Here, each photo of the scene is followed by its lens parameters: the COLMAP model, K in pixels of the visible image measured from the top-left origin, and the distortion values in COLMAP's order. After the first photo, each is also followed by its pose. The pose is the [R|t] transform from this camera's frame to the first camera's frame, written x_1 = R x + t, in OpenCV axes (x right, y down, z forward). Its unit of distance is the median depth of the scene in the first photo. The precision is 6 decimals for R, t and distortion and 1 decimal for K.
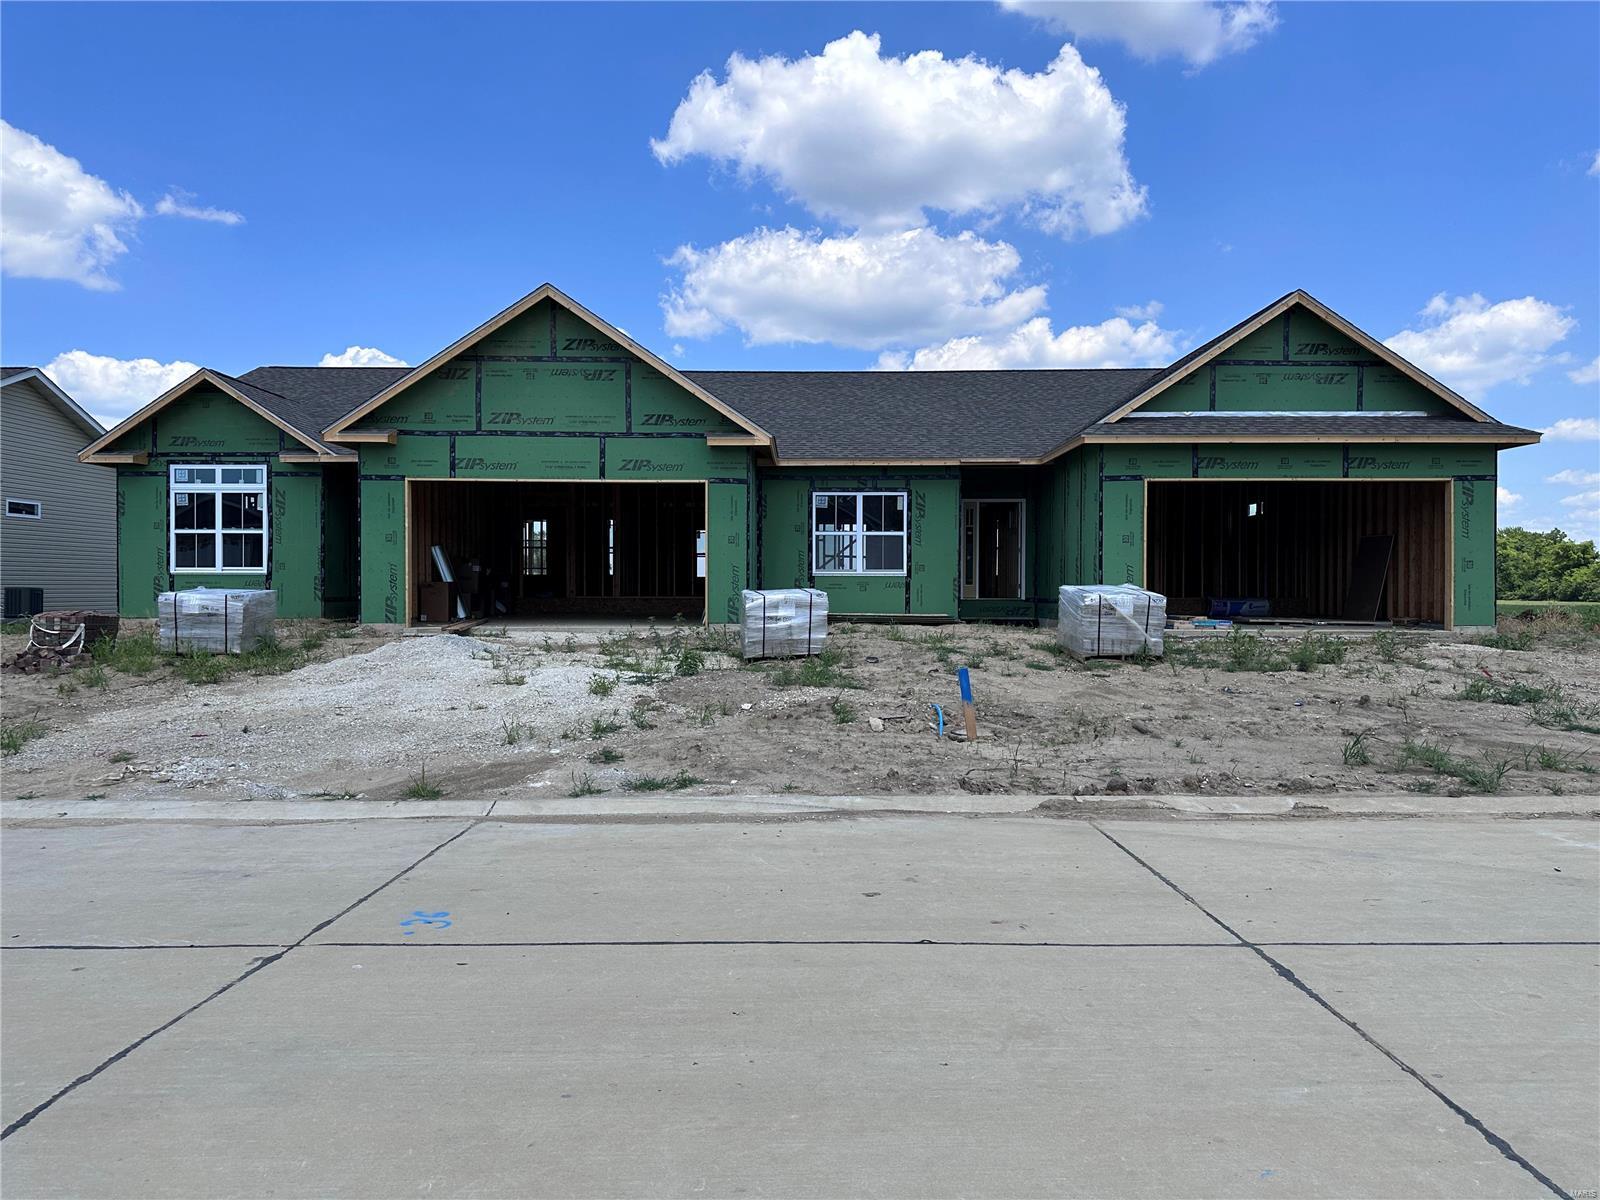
lens RADIAL K [[1212.1, 0, 800.0], [0, 1212.1, 600.0], [0, 0, 1]] dist [0.171249, -0.384181]
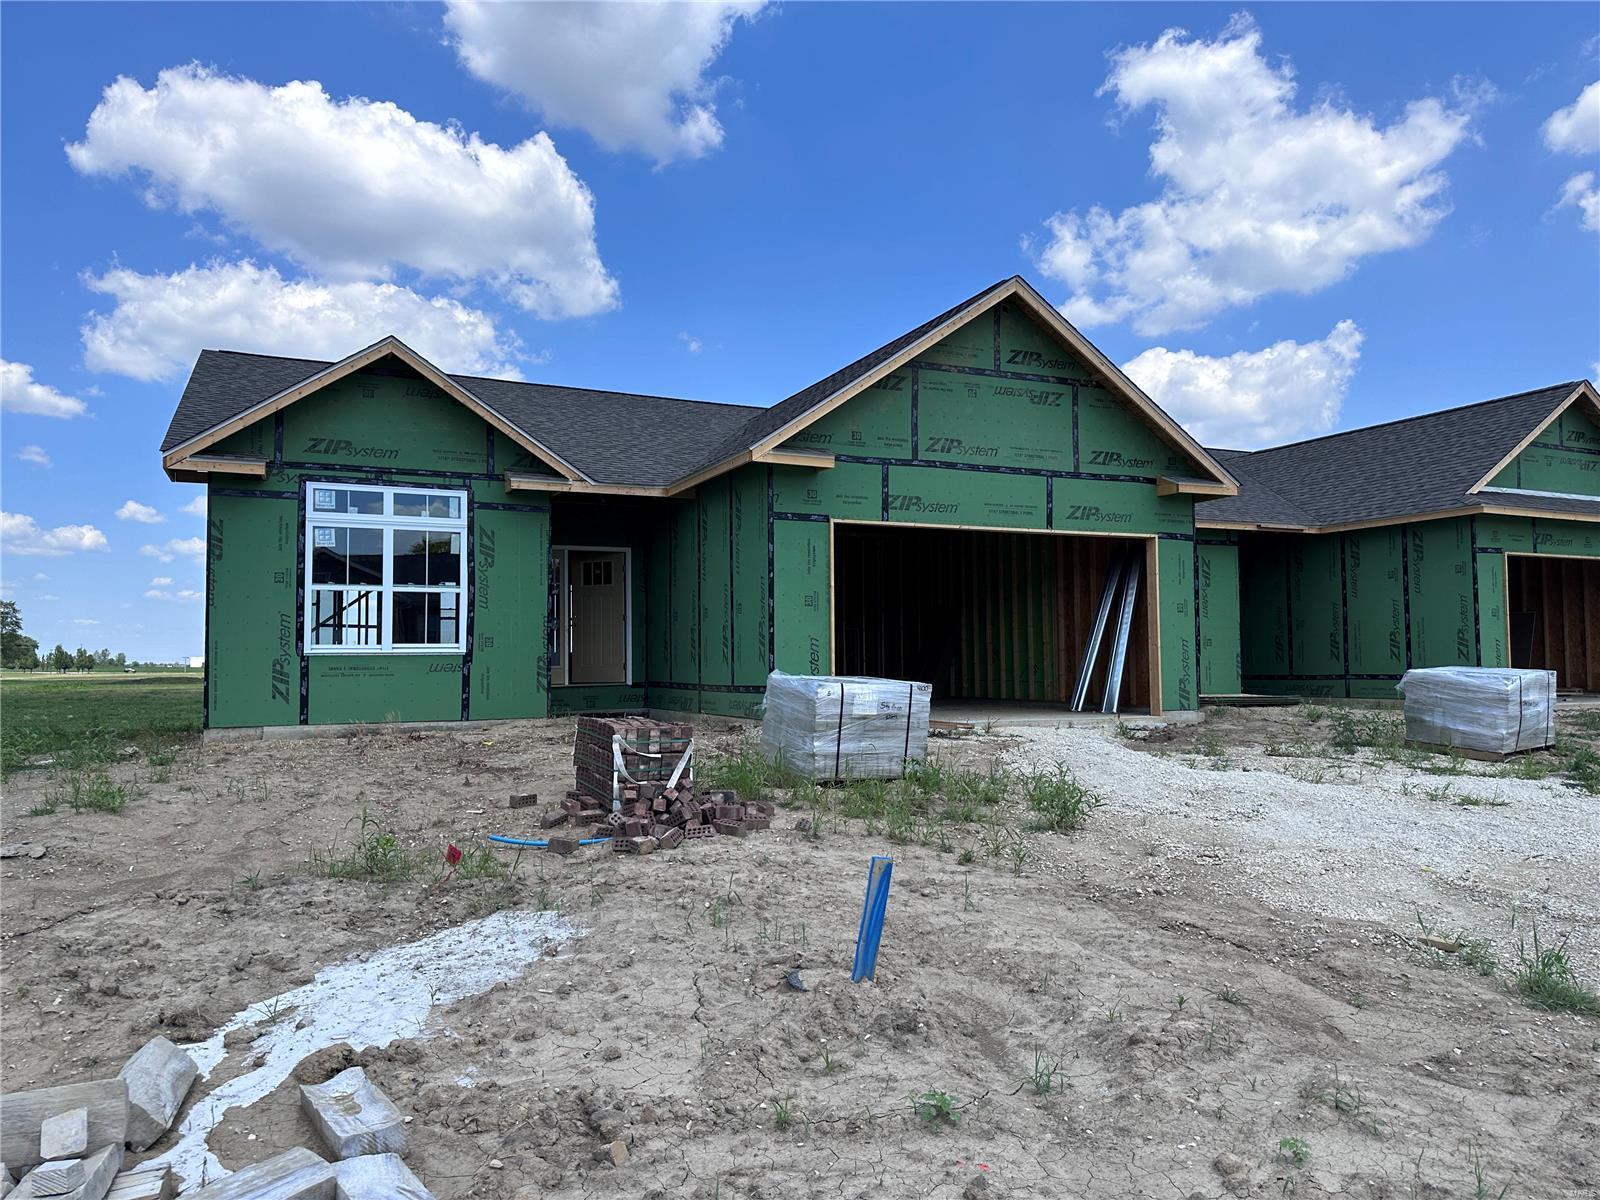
lens RADIAL K [[1212.1, 0, 800.0], [0, 1212.1, 600.0], [0, 0, 1]] dist [0.171249, -0.384181]
pose [[0.888606, 0.014508, 0.458442, -0.575252], [0.014118, 0.998161, -0.058954, -0.008396], [-0.458454, 0.058859, 0.886767, 0.328320]]
